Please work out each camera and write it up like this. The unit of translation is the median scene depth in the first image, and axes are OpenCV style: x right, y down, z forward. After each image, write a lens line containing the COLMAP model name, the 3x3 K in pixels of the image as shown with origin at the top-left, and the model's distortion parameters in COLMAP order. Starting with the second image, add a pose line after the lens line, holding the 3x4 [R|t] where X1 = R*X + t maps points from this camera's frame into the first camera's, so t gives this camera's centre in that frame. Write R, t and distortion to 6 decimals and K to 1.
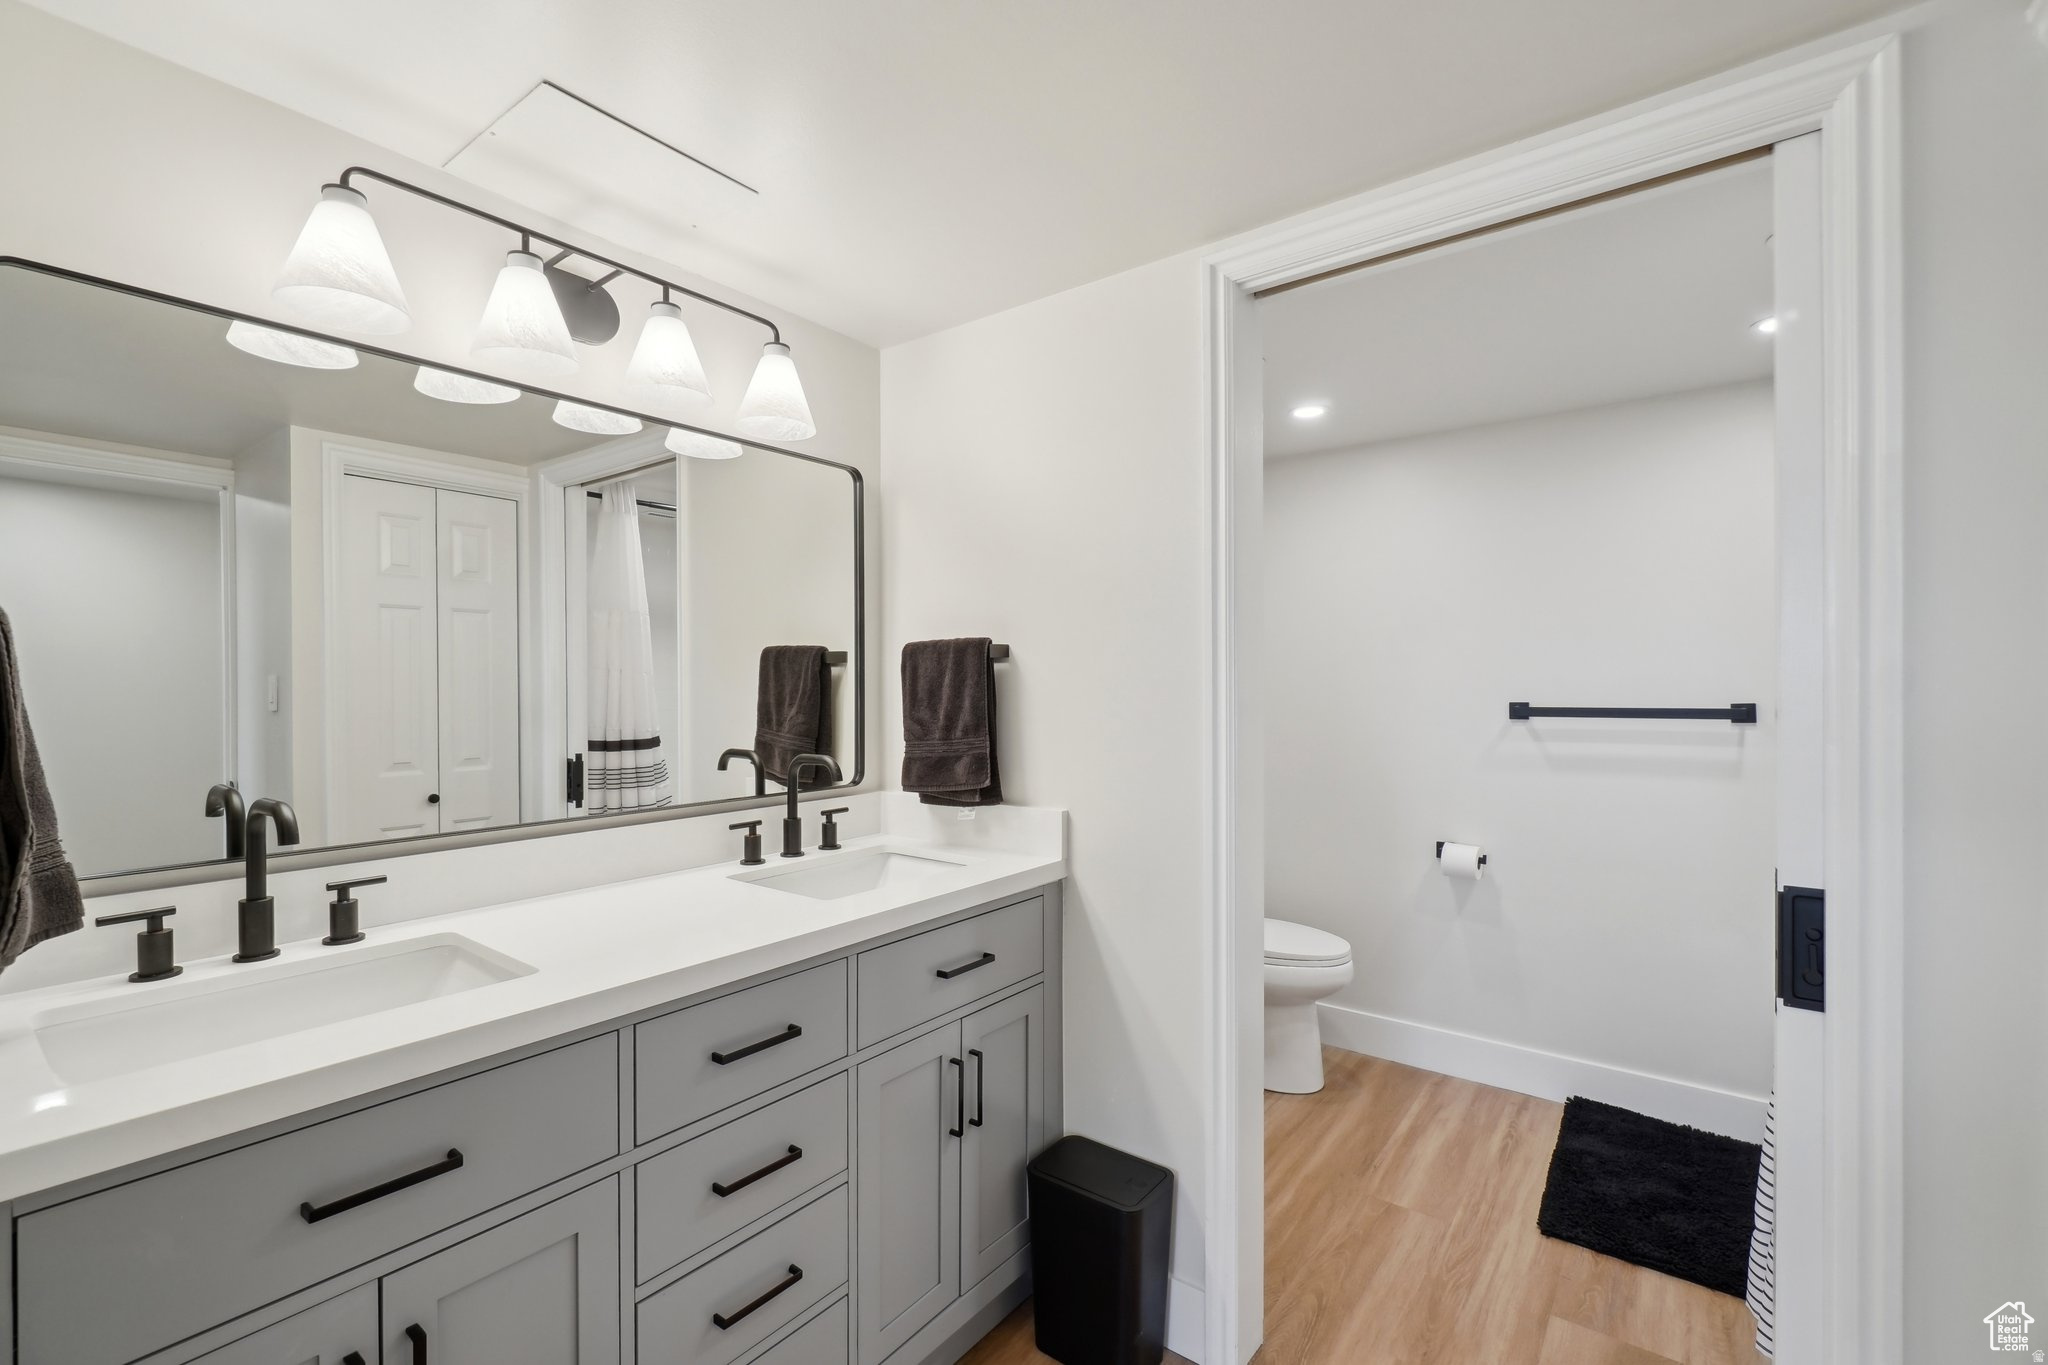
lens RADIAL K [[874.0, 0, 1020.8], [0, 874.0, 698.7], [0, 0, 1]] dist [-0.001973, -0.000099]
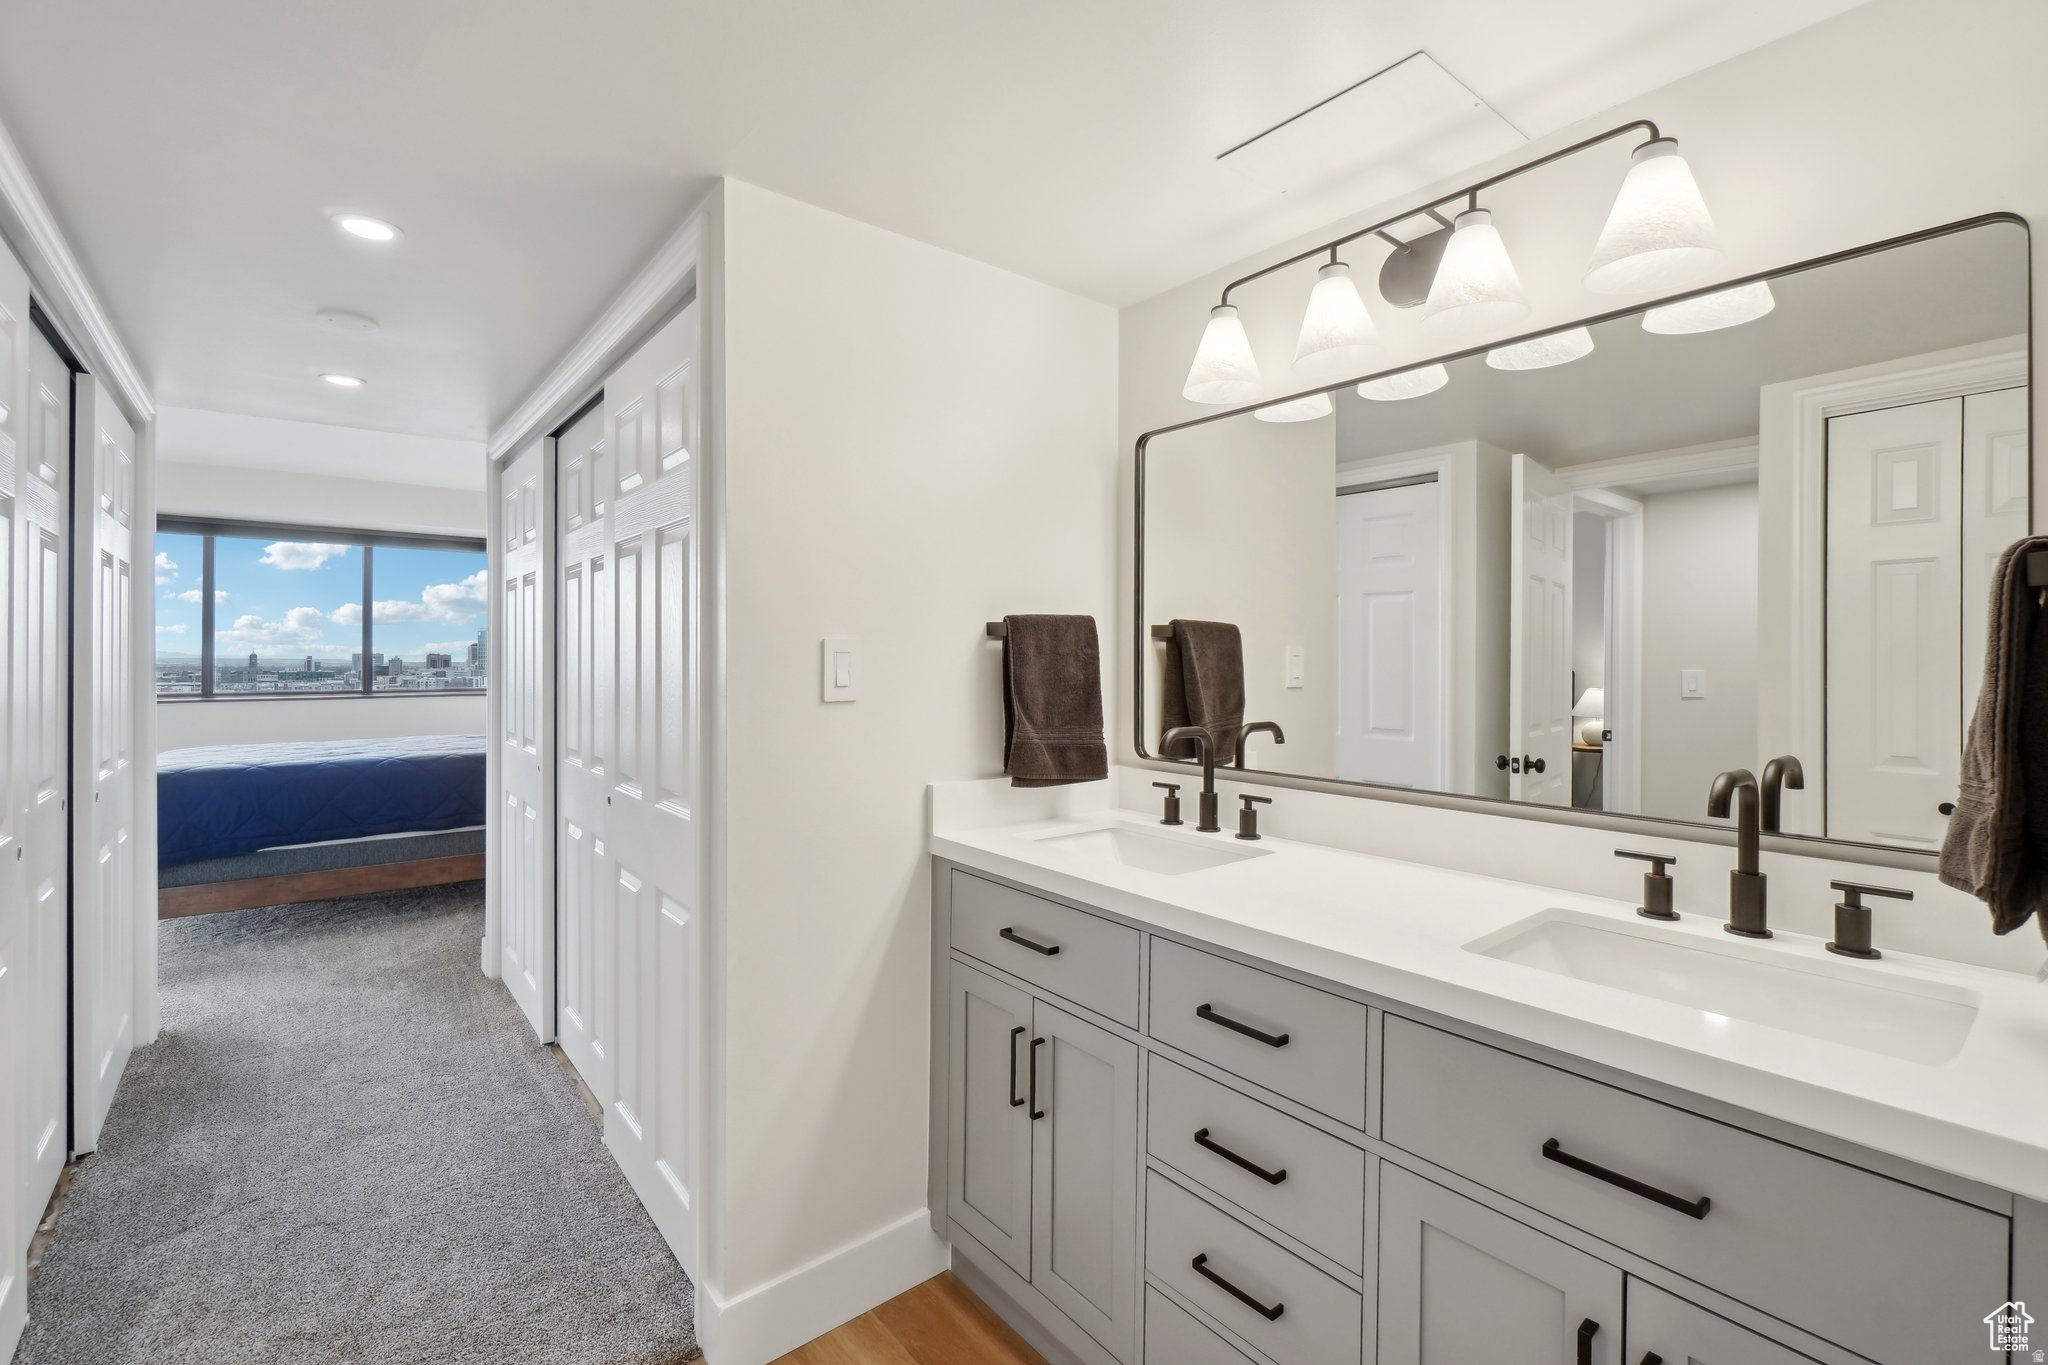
lens RADIAL K [[906.5, 0, 963.6], [0, 906.5, 653.7], [0, 0, 1]] dist [0.026173, -0.000357]
pose [[-0.251347, 0.004631, -0.967886, 0.755266], [-0.012956, 0.999883, 0.008148, -0.022310], [0.967810, 0.014588, -0.251257, 0.942543]]
